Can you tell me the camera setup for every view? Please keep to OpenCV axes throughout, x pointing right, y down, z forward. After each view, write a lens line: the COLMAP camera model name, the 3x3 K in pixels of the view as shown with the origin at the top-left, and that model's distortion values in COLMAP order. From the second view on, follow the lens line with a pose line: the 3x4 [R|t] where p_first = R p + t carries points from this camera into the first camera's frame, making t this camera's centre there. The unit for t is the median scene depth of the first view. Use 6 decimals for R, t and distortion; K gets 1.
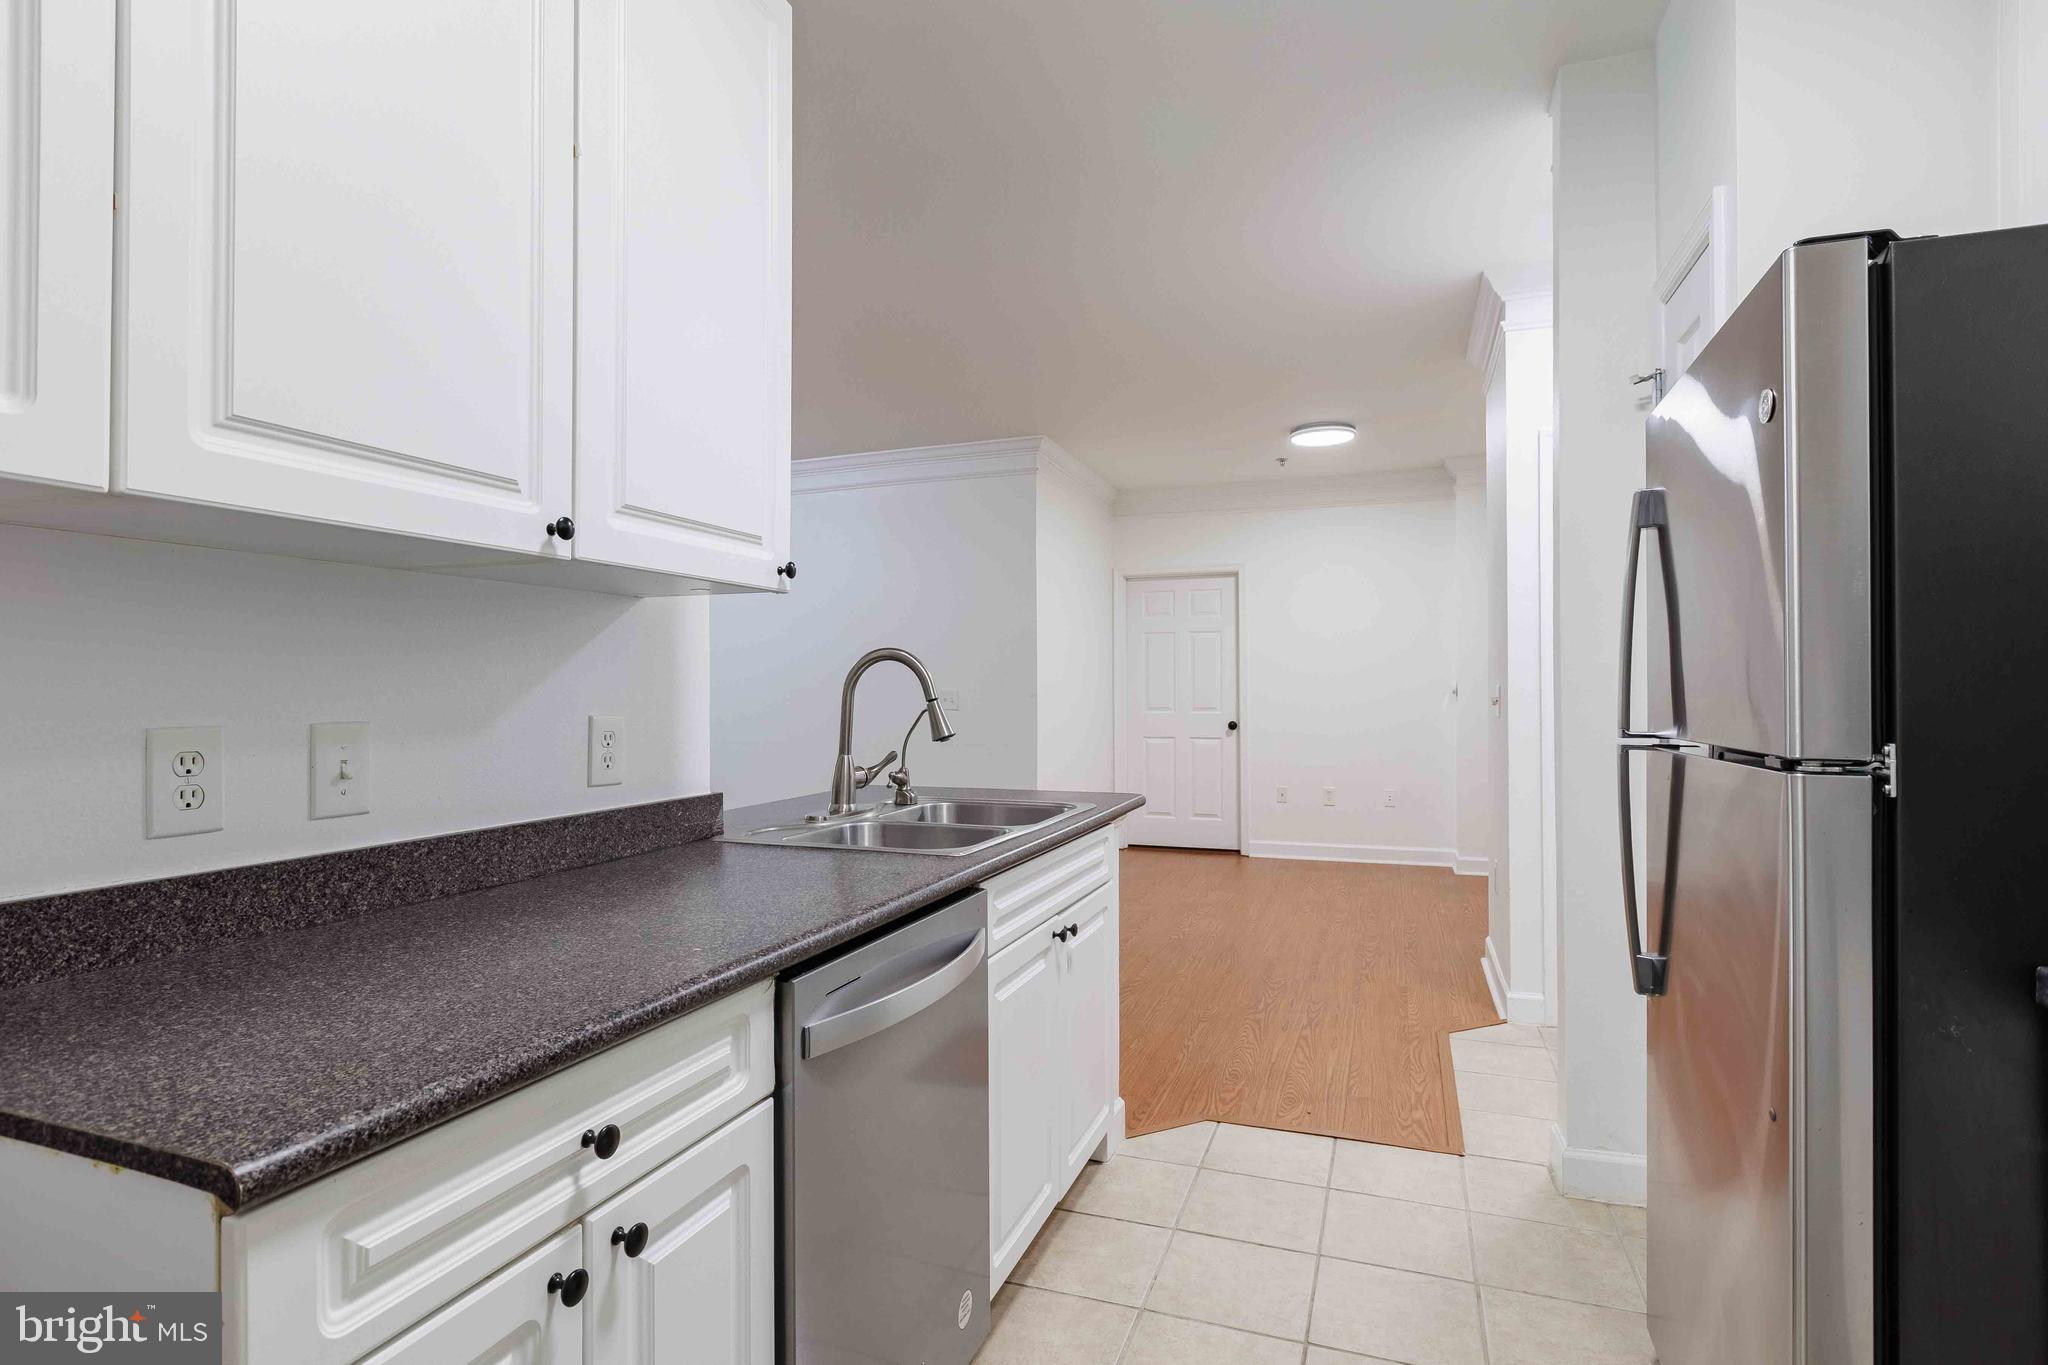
lens RADIAL K [[1006.4, 0, 1026.3], [0, 1006.4, 680.1], [0, 0, 1]] dist [-0.001244, -0.001301]
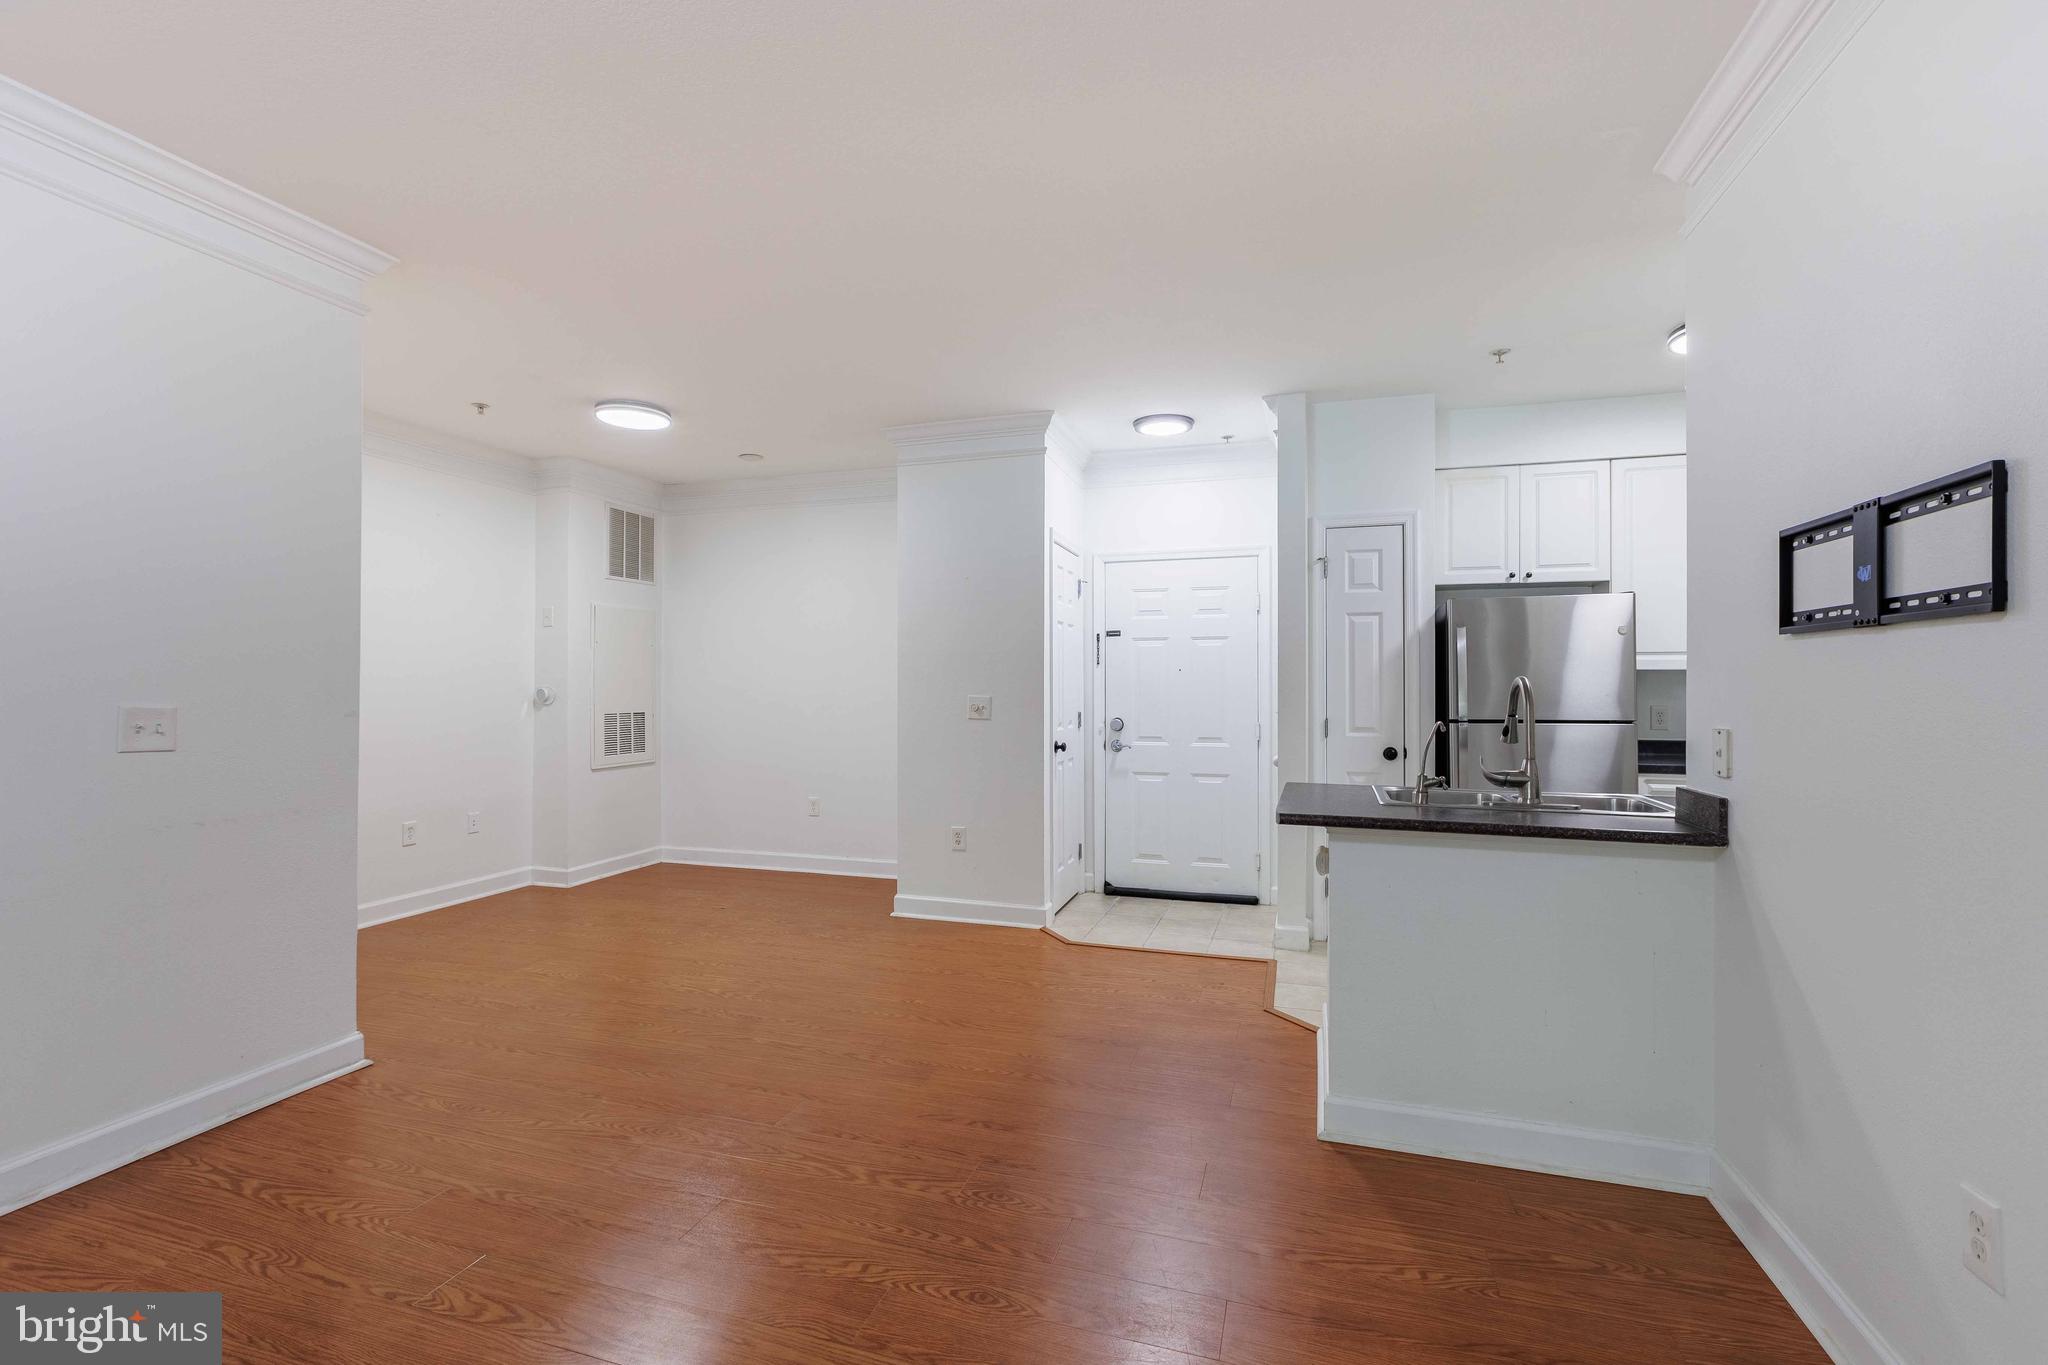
lens RADIAL K [[910.2, 0, 1018.6], [0, 910.2, 680.5], [0, 0, 1]] dist [0.000785, 0.000441]
pose [[-0.045994, 0.009415, 0.998897, -0.424973], [-0.010933, 0.999891, -0.009927, -0.002022], [-0.998882, -0.011378, -0.045886, 0.548251]]
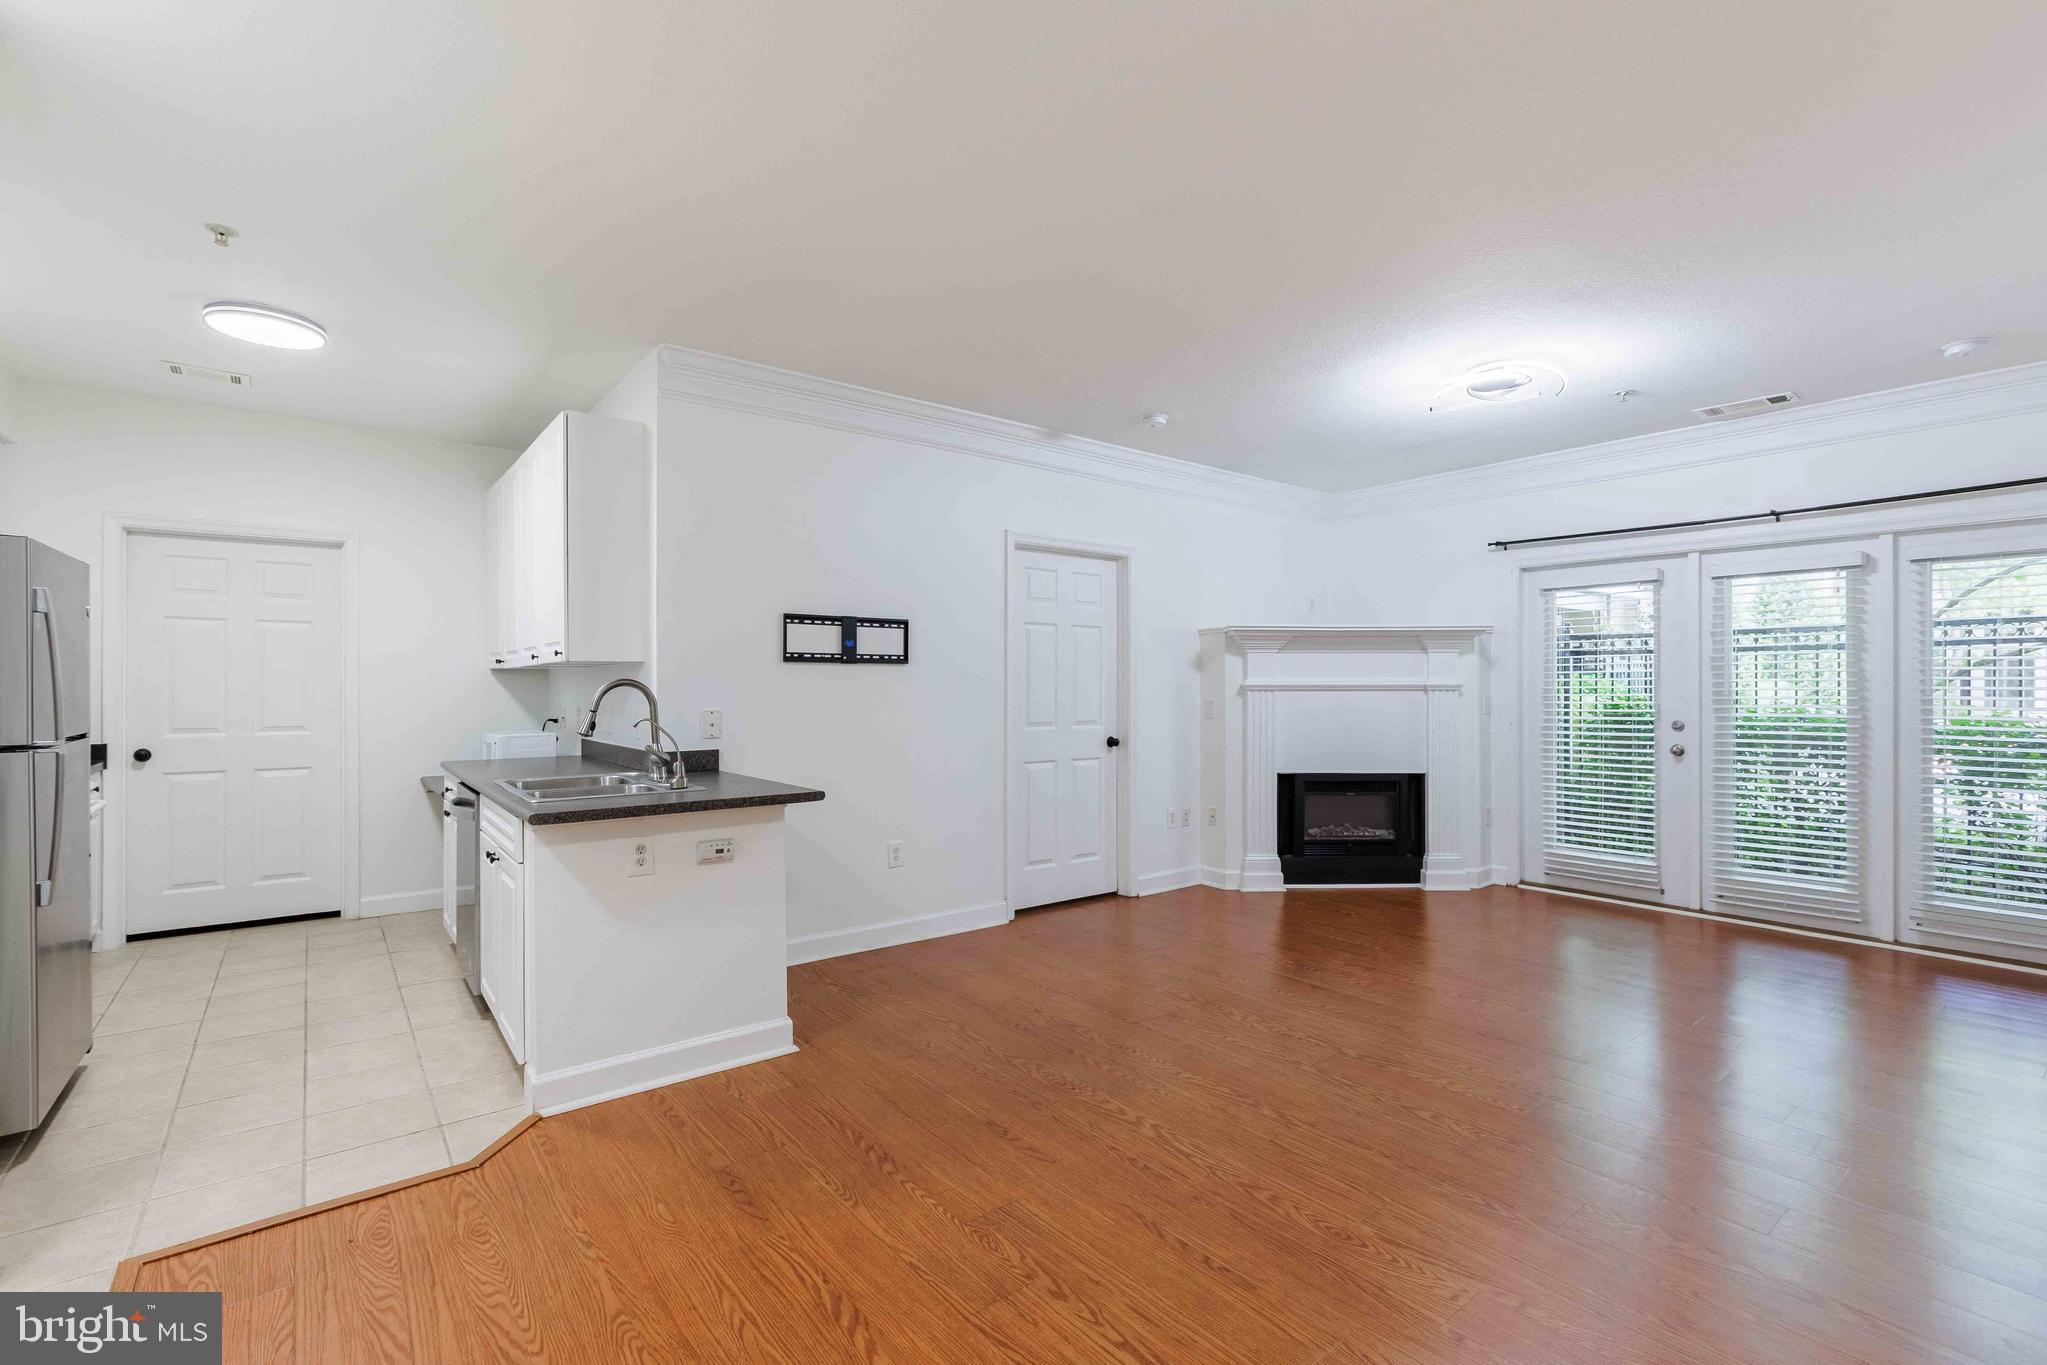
lens RADIAL K [[909.8, 0, 1018.1], [0, 909.8, 680.5], [0, 0, 1]] dist [0.000785, 0.000441]
pose [[-0.525457, 0.001740, -0.850818, 0.248330], [0.011377, 0.999923, -0.004981, -0.004553], [0.850744, -0.012297, -0.525437, 0.739099]]
